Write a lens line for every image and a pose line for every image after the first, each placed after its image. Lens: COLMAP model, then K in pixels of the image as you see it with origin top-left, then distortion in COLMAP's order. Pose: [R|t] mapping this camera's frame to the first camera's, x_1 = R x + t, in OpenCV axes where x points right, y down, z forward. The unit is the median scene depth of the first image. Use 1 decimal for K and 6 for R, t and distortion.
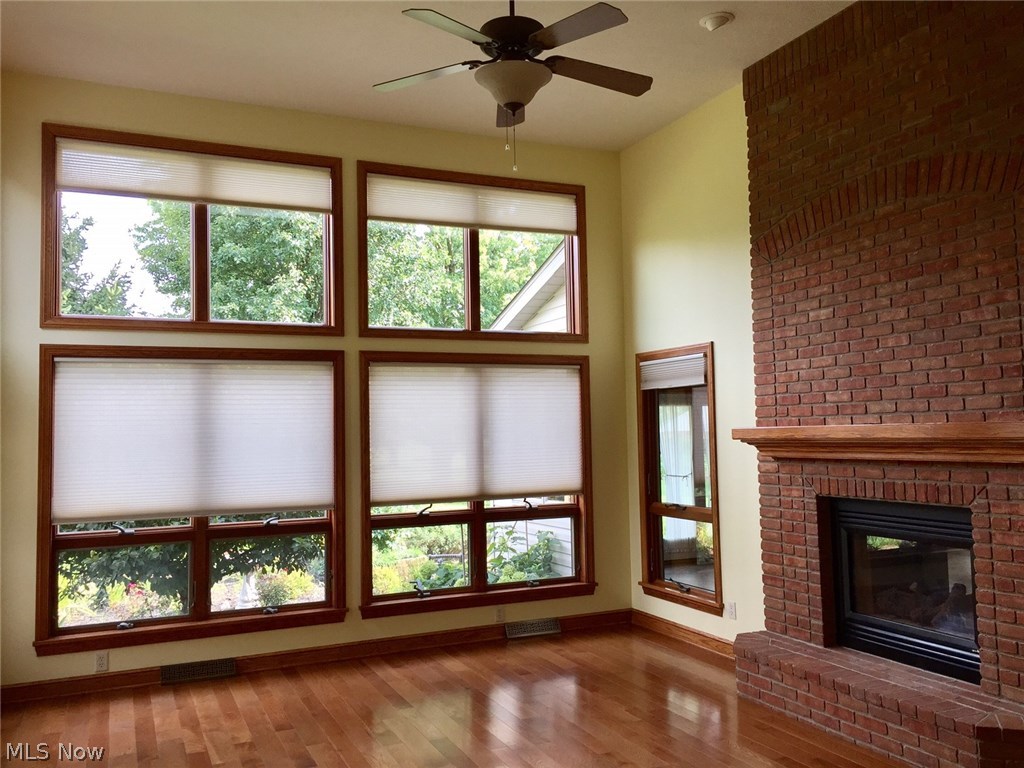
lens RADIAL K [[868.6, 0, 507.6], [0, 868.6, 385.5], [0, 0, 1]] dist [0.063774, -0.089449]
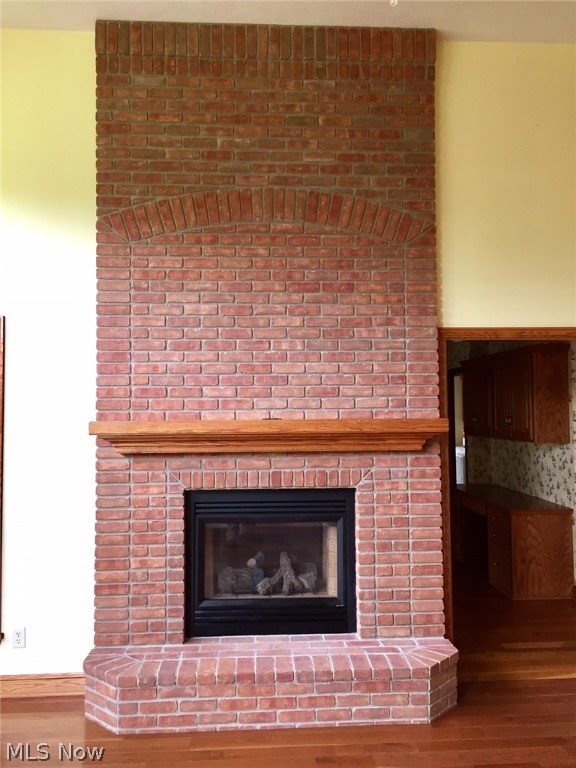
lens RADIAL K [[651.5, 0, 287.4], [0, 651.5, 383.8], [0, 0, 1]] dist [0.063774, -0.089449]
pose [[0.349907, 0.052203, 0.935329, -0.308945], [-0.052793, 0.997958, -0.035949, 0.026569], [-0.935296, -0.036800, 0.351949, 0.648227]]
